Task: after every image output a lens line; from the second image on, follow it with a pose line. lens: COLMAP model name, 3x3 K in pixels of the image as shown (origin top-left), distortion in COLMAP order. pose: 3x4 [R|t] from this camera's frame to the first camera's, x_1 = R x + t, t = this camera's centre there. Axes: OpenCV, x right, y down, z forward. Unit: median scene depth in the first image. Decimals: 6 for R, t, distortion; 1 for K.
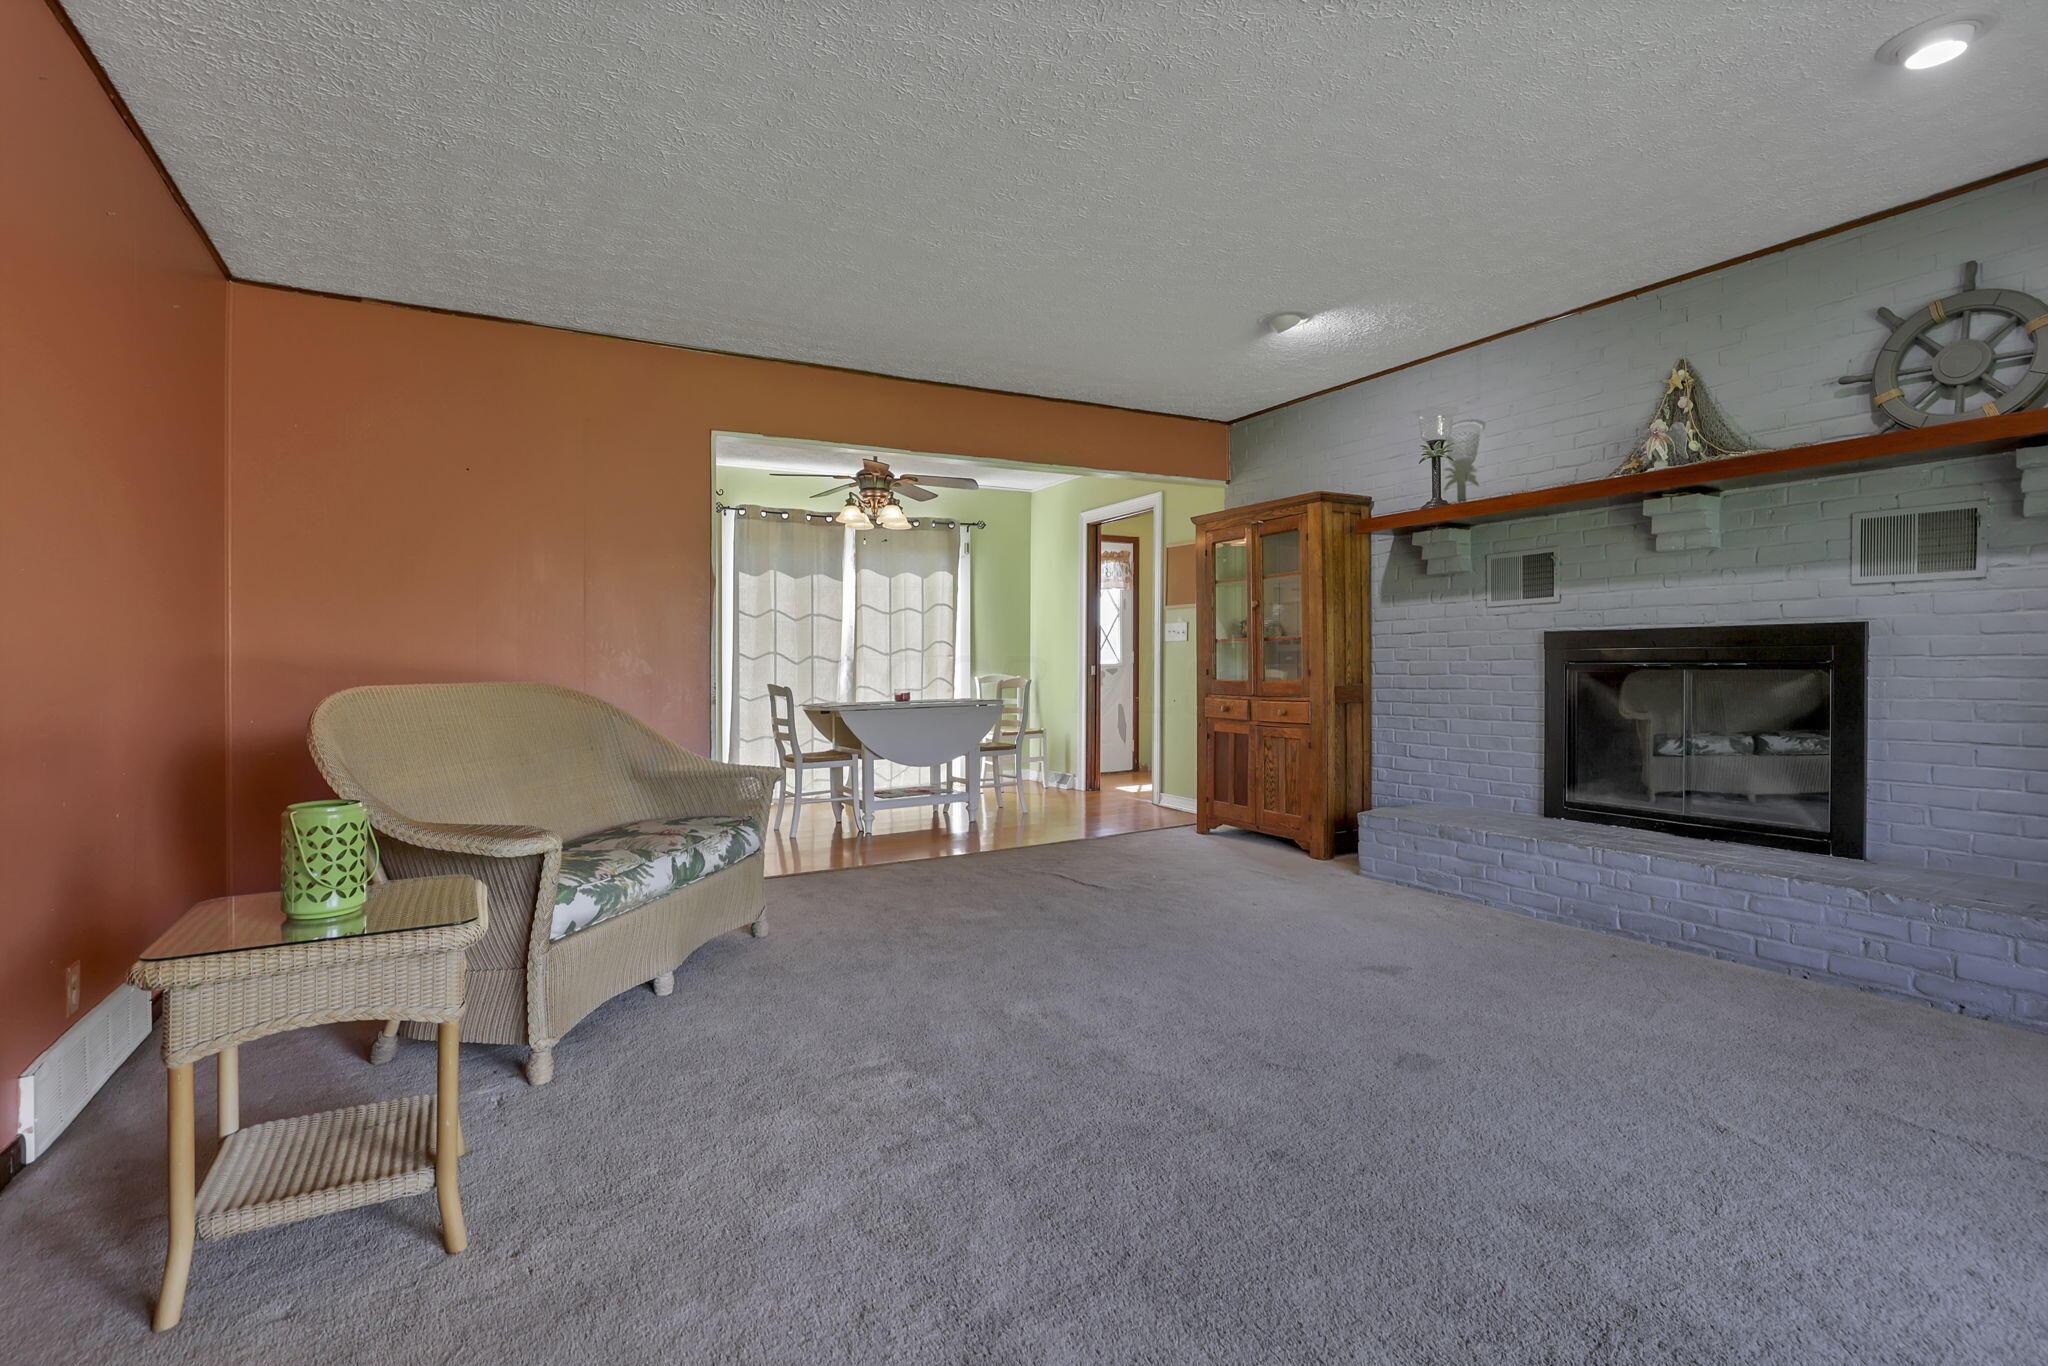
lens RADIAL K [[942.0, 0, 1024.0], [0, 942.0, 683.0], [0, 0, 1]] dist [-0.021172, -0.000071]
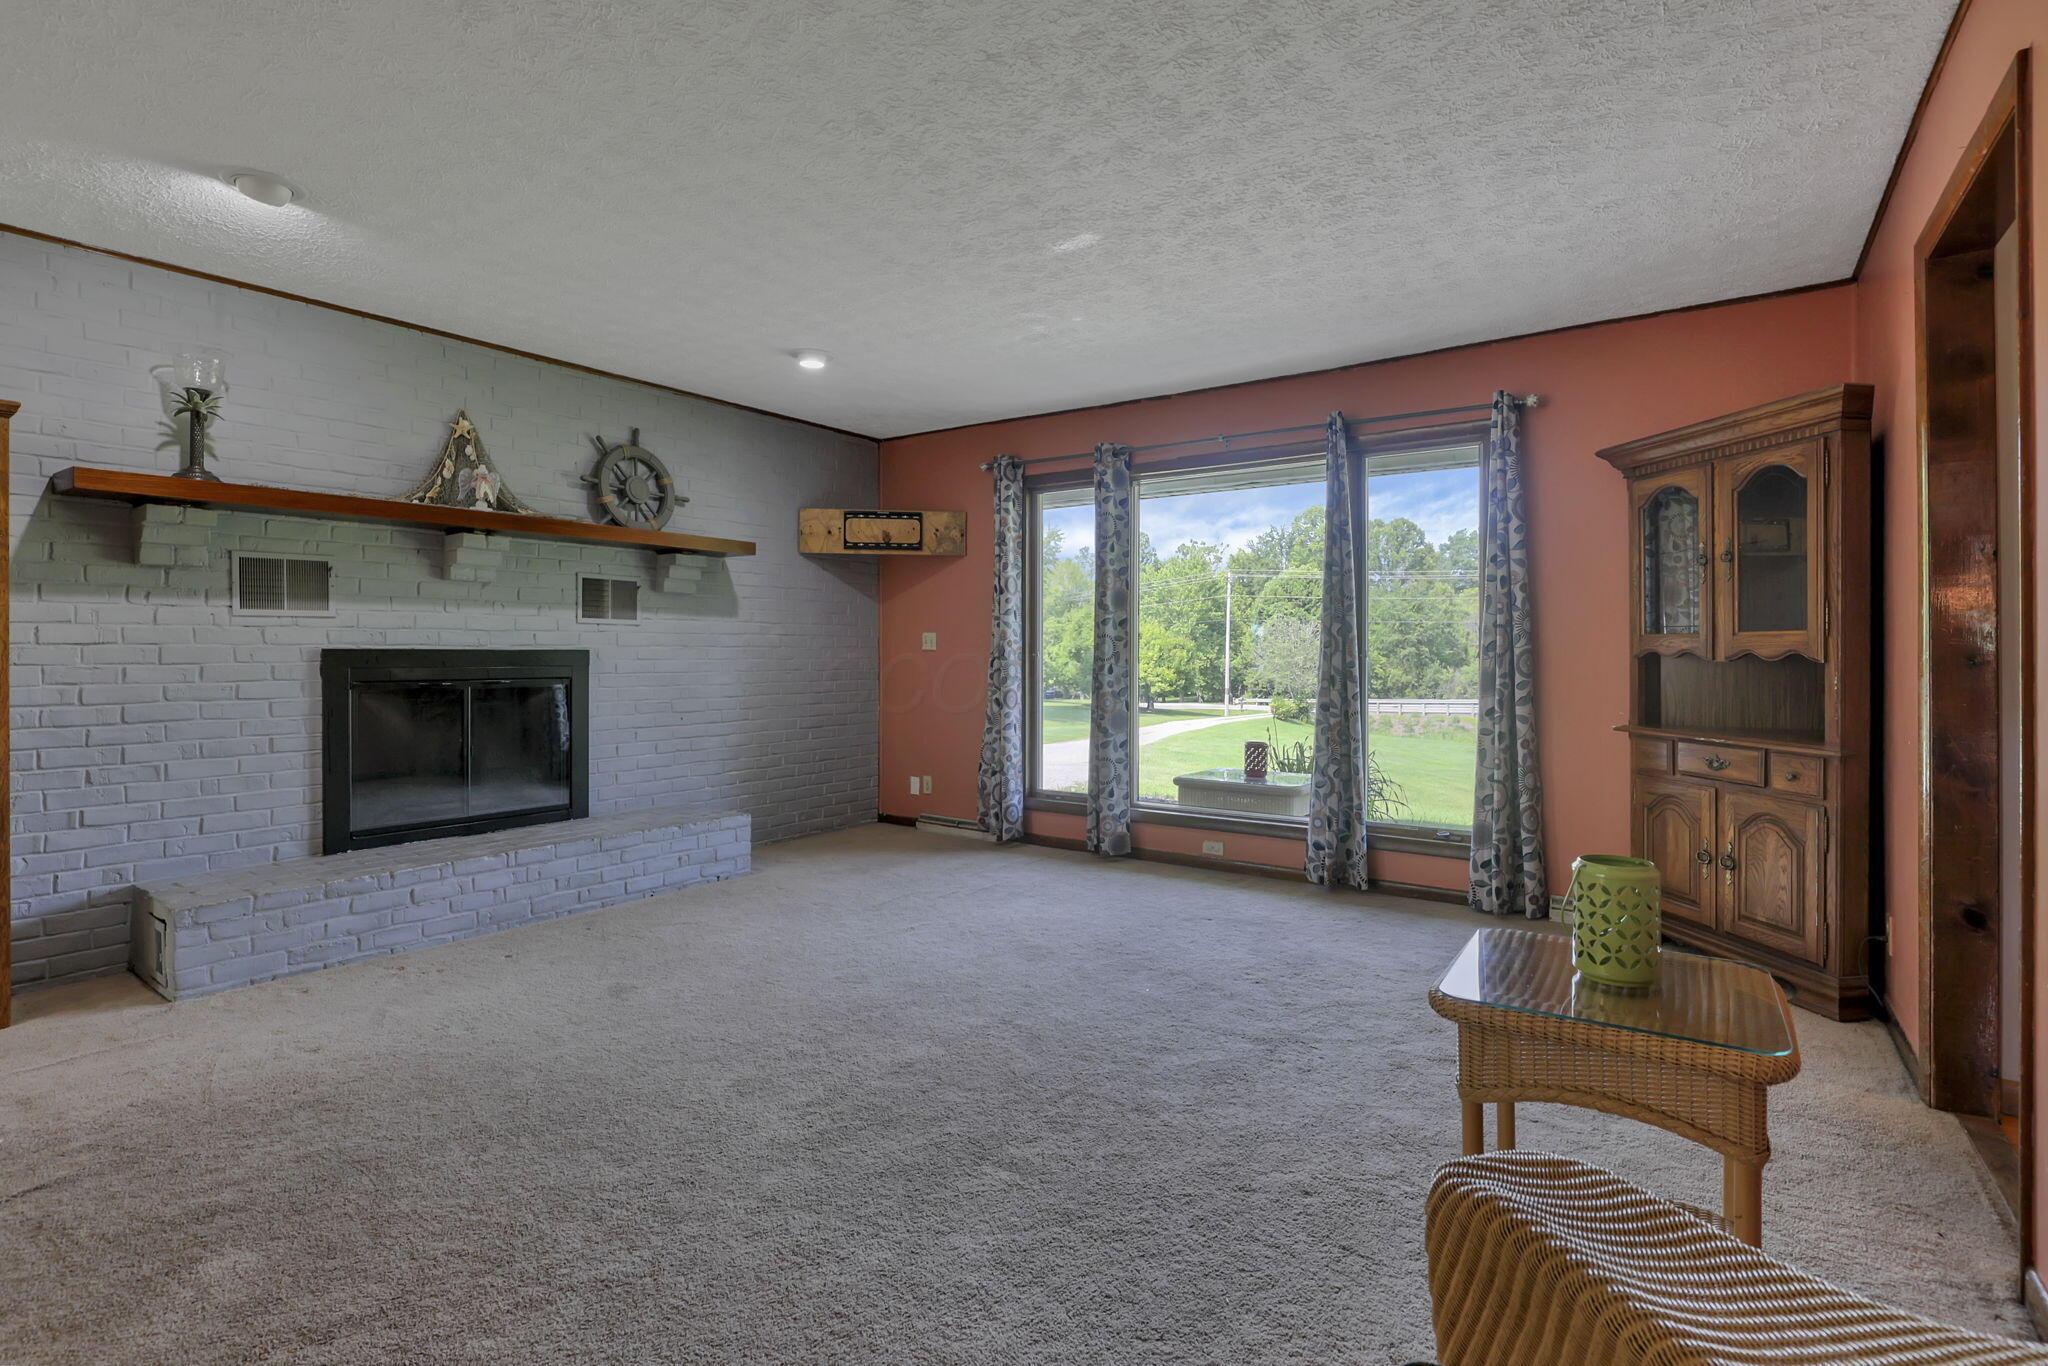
lens RADIAL K [[977.5, 0, 1019.1], [0, 977.5, 650.1], [0, 0, 1]] dist [-0.055635, 0.019658]
pose [[-0.403286, 0.012770, 0.914985, -0.603731], [0.024598, 0.999693, -0.003111, -0.037694], [-0.914743, 0.021252, -0.403476, 0.831158]]
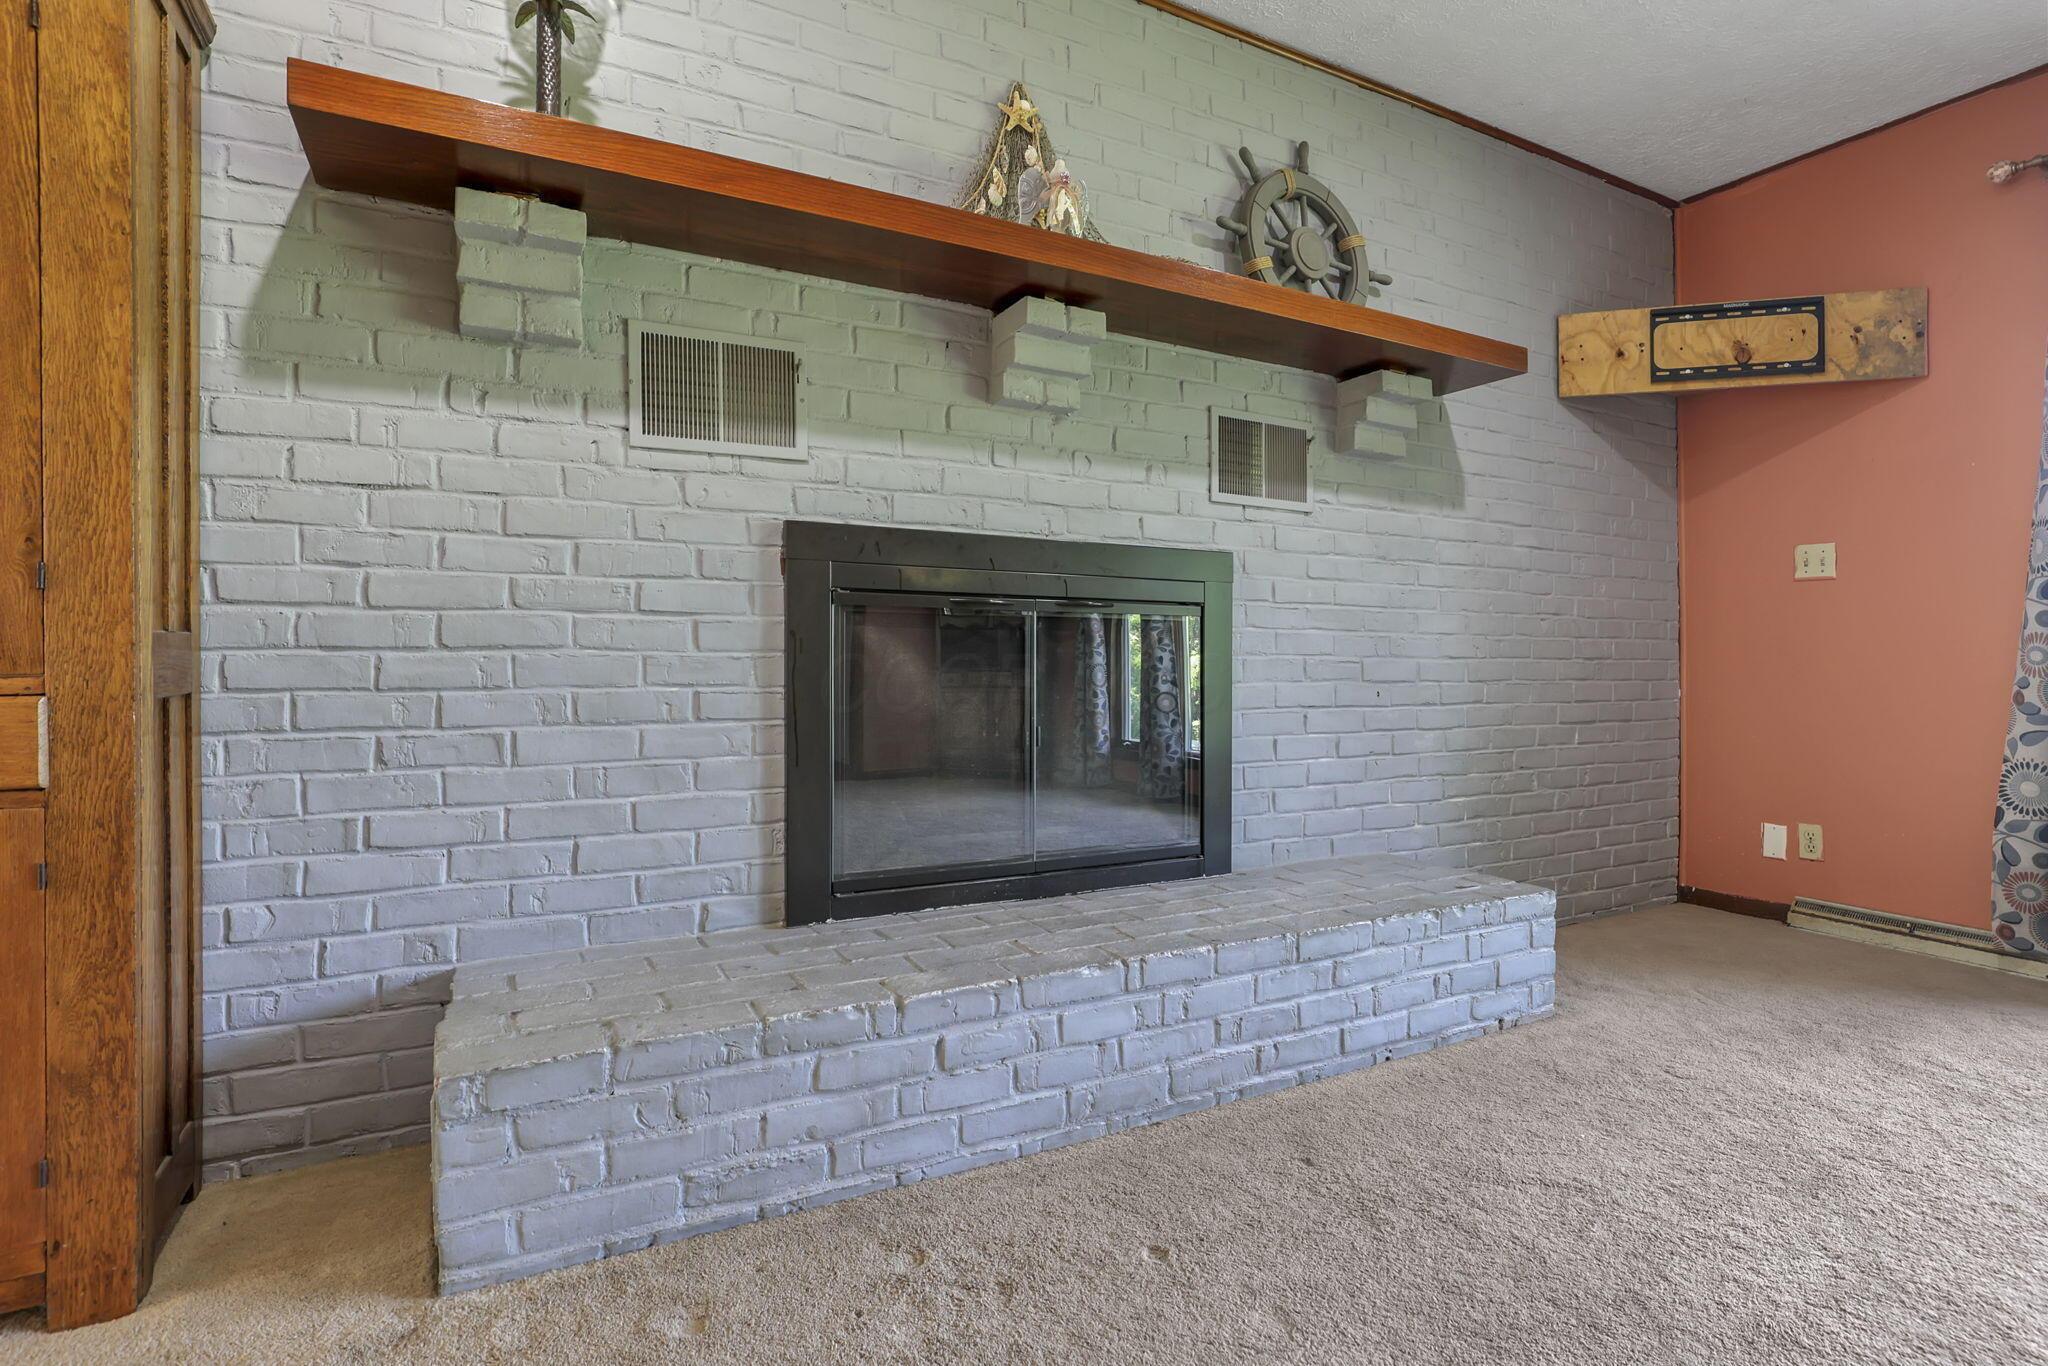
lens RADIAL K [[989.7, 0, 1024.0], [0, 989.7, 683.0], [0, 0, 1]] dist [-0.022585, 0.000147]
pose [[0.047975, -0.001049, 0.998848, 0.088066], [0.020212, 0.999796, 0.000079, 0.029199], [-0.998644, 0.020185, 0.047987, 0.944773]]
